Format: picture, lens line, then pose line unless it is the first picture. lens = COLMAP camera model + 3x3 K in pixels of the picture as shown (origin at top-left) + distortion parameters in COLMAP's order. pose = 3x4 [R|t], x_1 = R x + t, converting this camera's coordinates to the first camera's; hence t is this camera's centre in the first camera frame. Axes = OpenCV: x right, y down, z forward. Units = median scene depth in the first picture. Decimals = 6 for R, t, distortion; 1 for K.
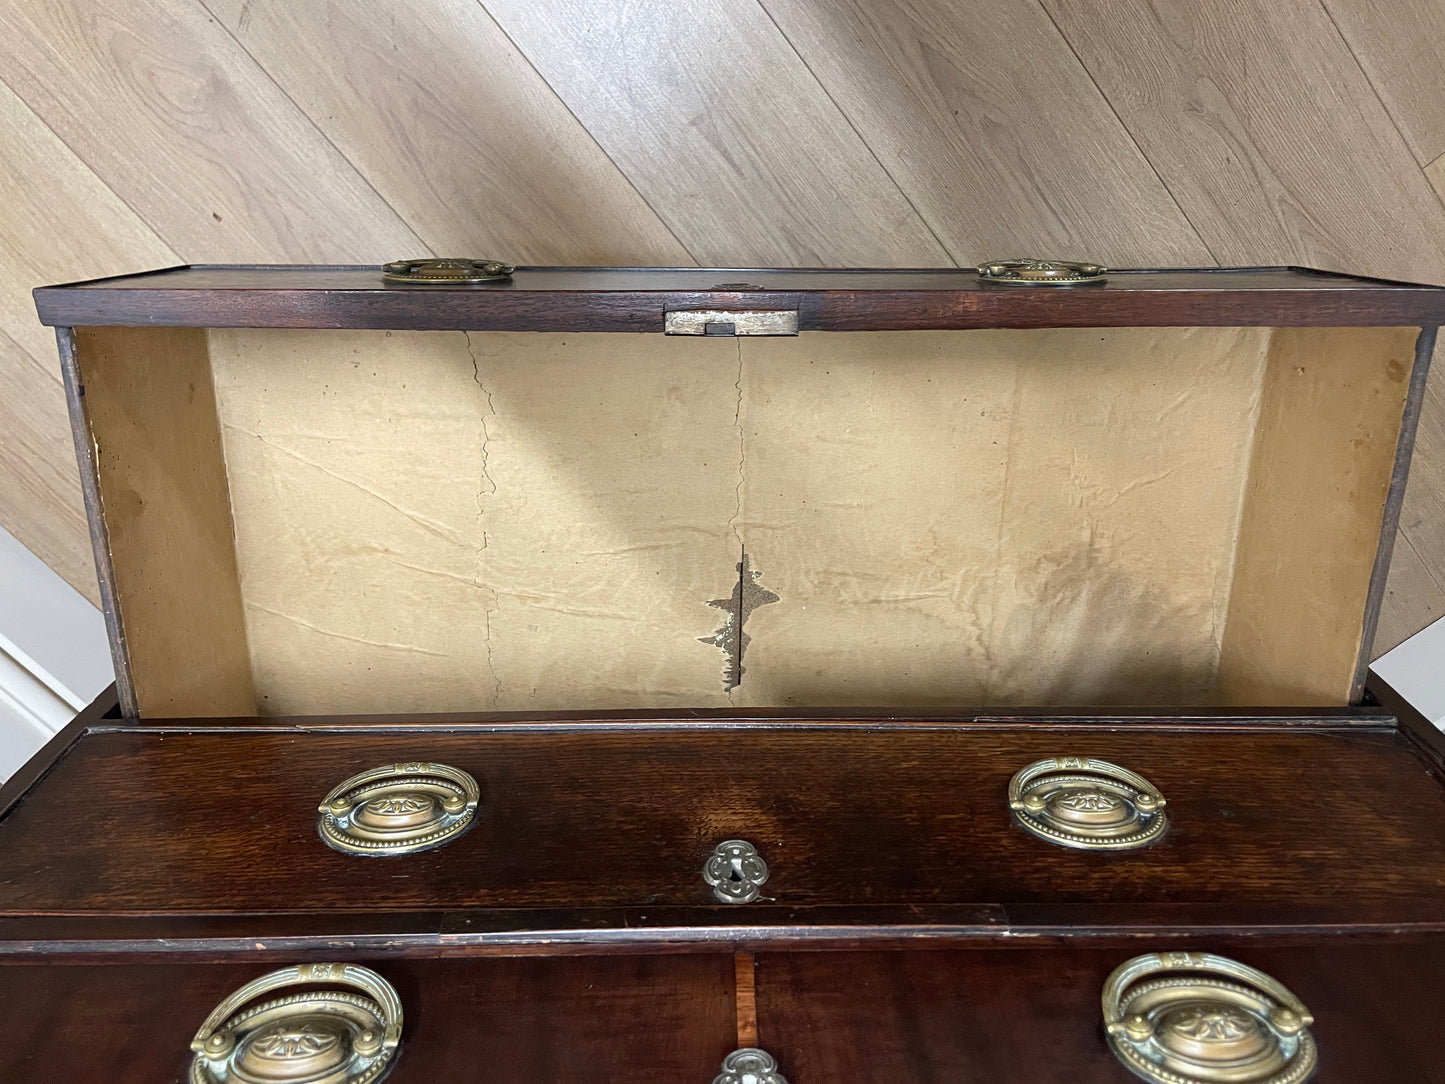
lens RADIAL K [[1088.7, 0, 724.7], [0, 1088.7, 542.1], [0, 0, 1]] dist [0.066496, -0.096373]
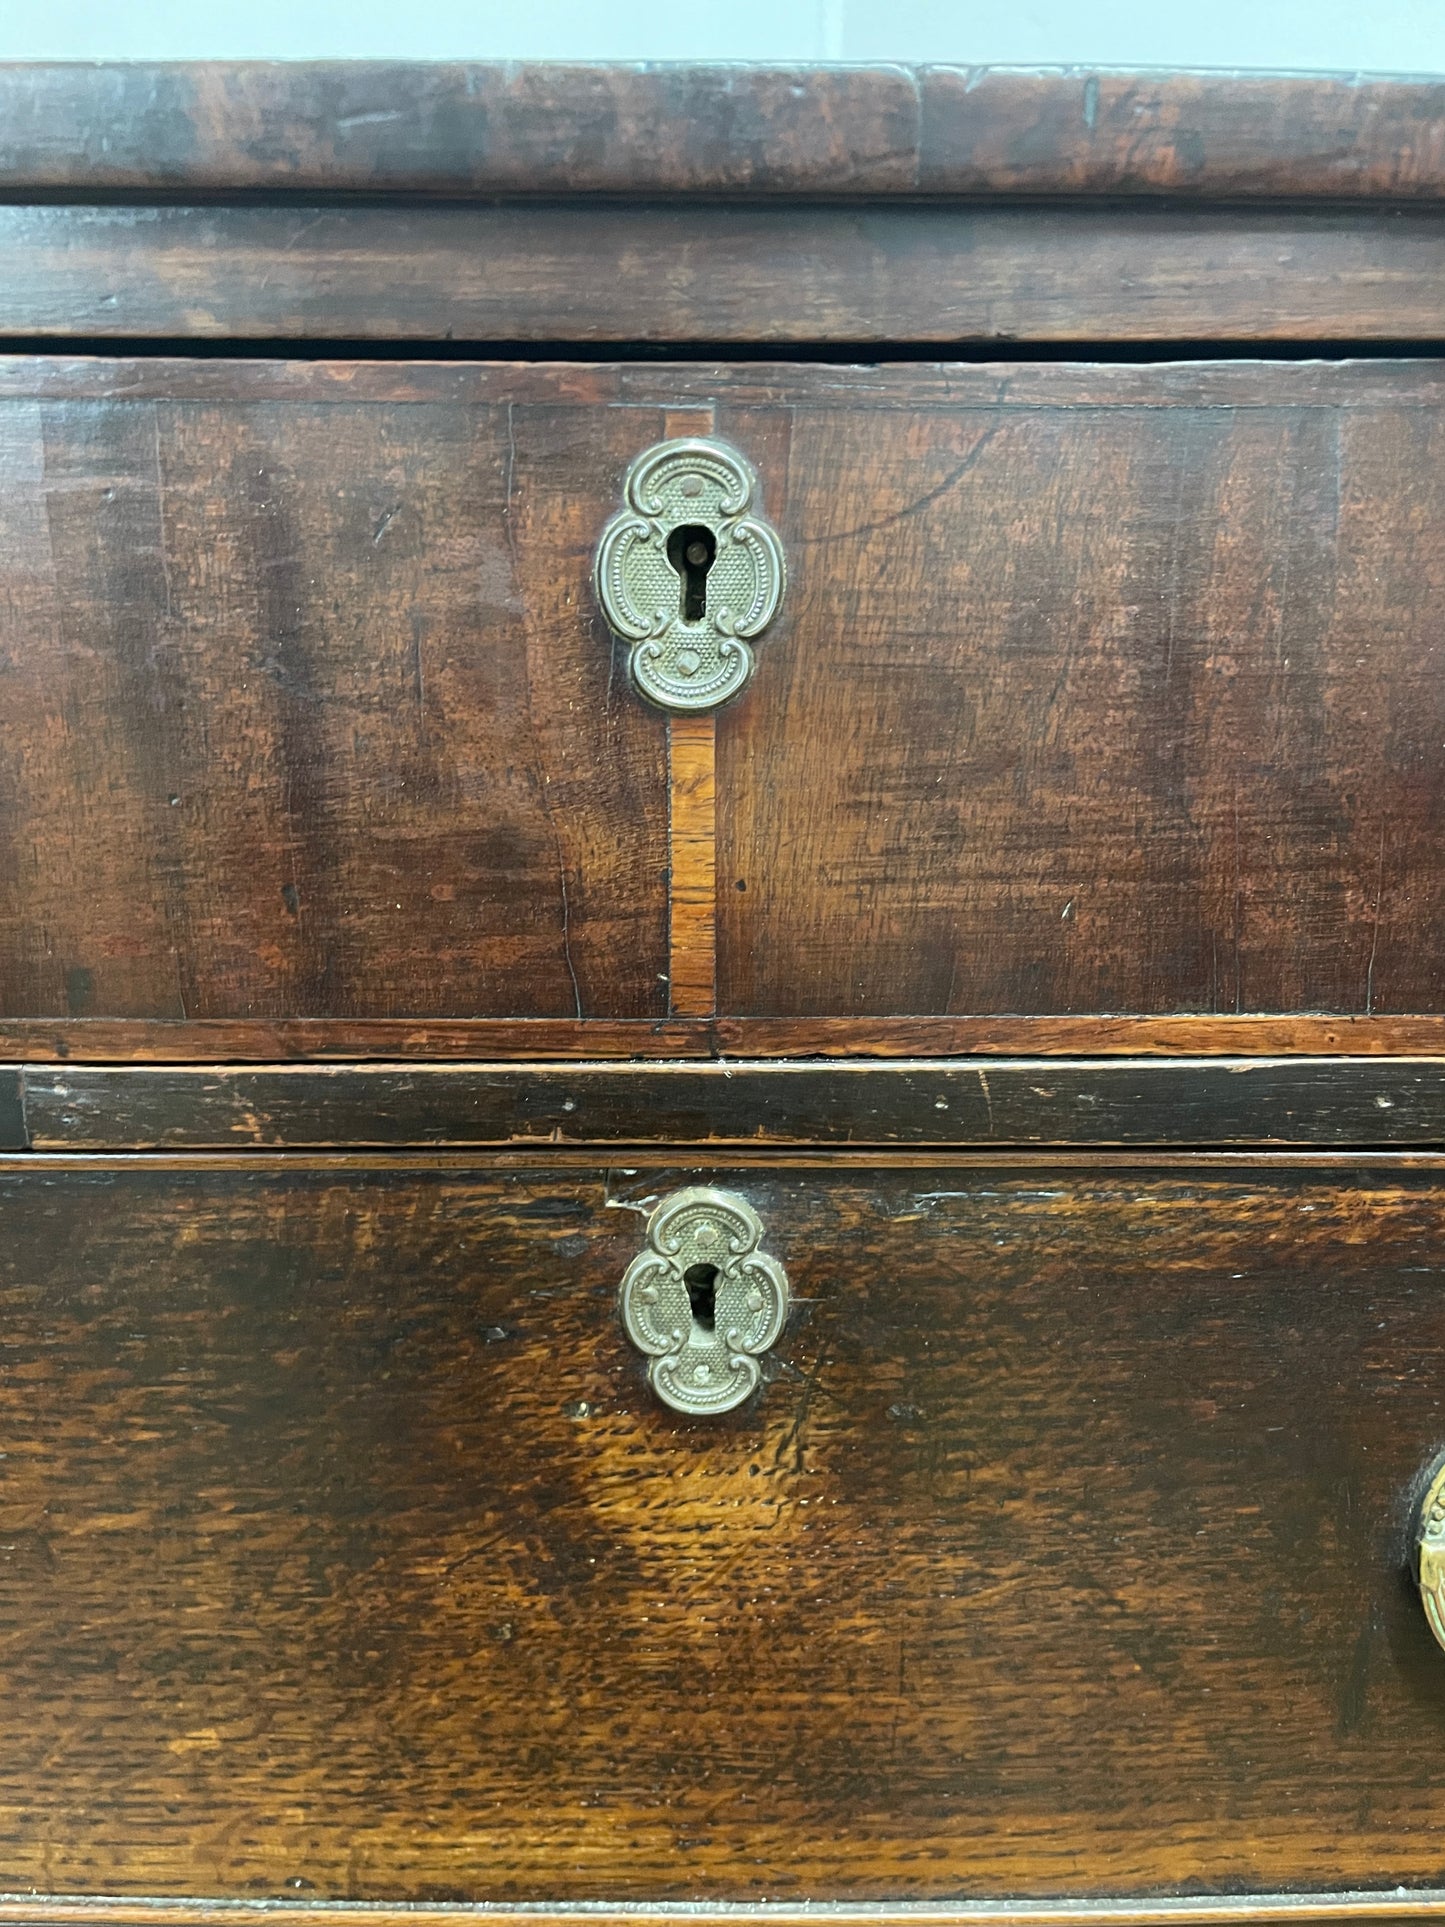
lens RADIAL K [[1469.7, 0, 713.3], [0, 1469.7, 955.3], [0, 0, 1]] dist [0.054890, -0.082130]
pose [[-0.999912, -0.012604, -0.004226, 0.010022], [0.003282, -0.542107, 0.840303, -0.060743], [-0.012882, 0.840215, 0.542100, 0.564580]]
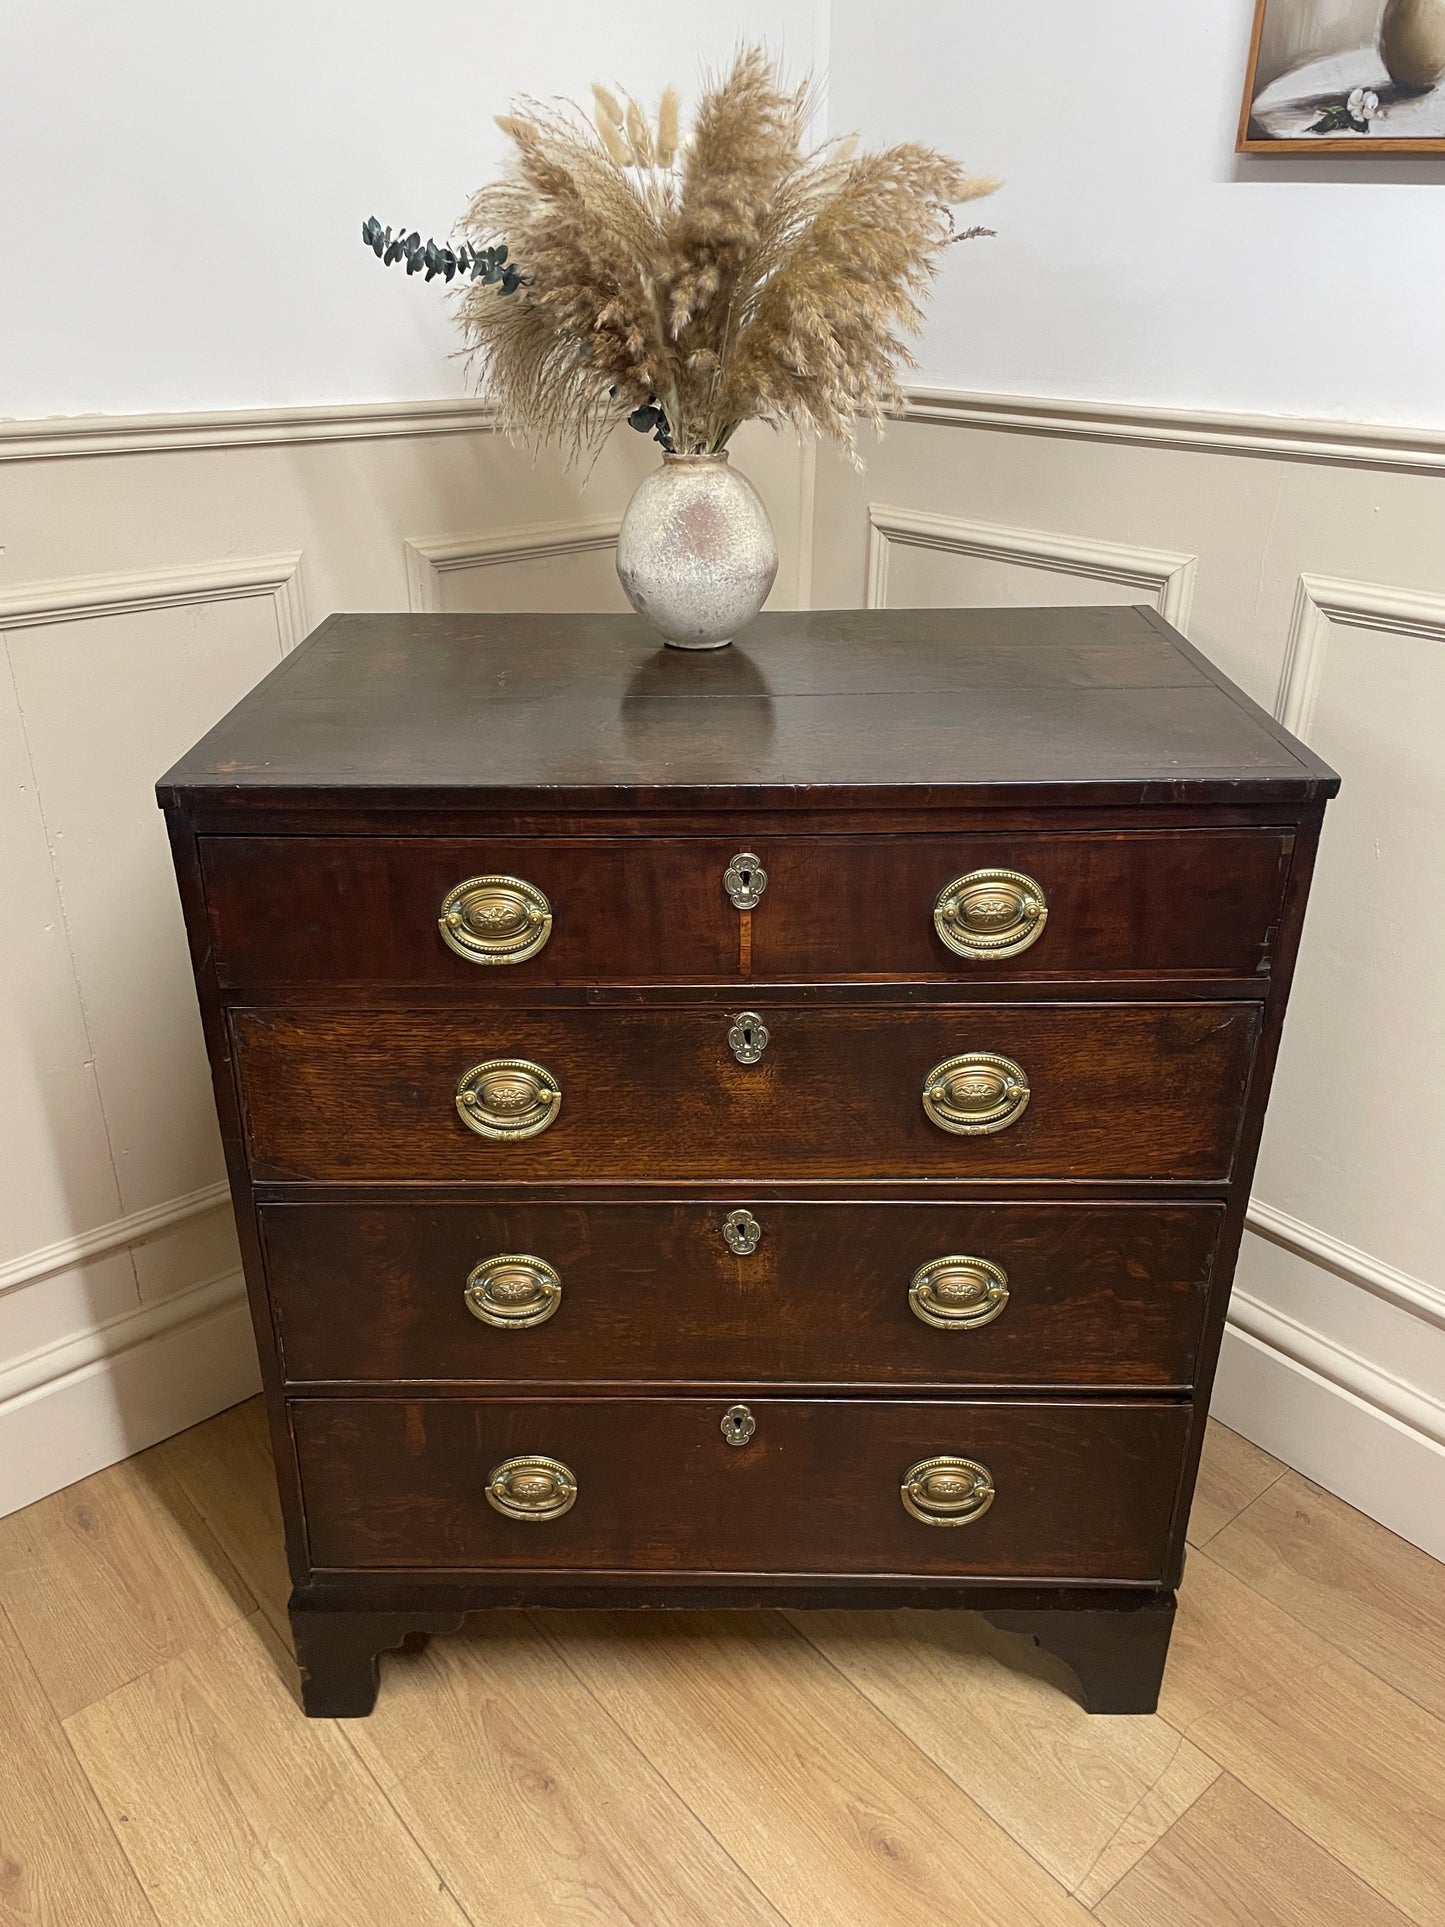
lens RADIAL K [[1451.8, 0, 719.6], [0, 1451.8, 957.2], [0, 0, 1]] dist [0.066496, -0.096373]
pose [[-0.999965, -0.006784, 0.004829, 0.038621], [0.008259, -0.733546, 0.679590, -0.941760], [-0.001068, 0.679606, 0.733577, -0.556173]]
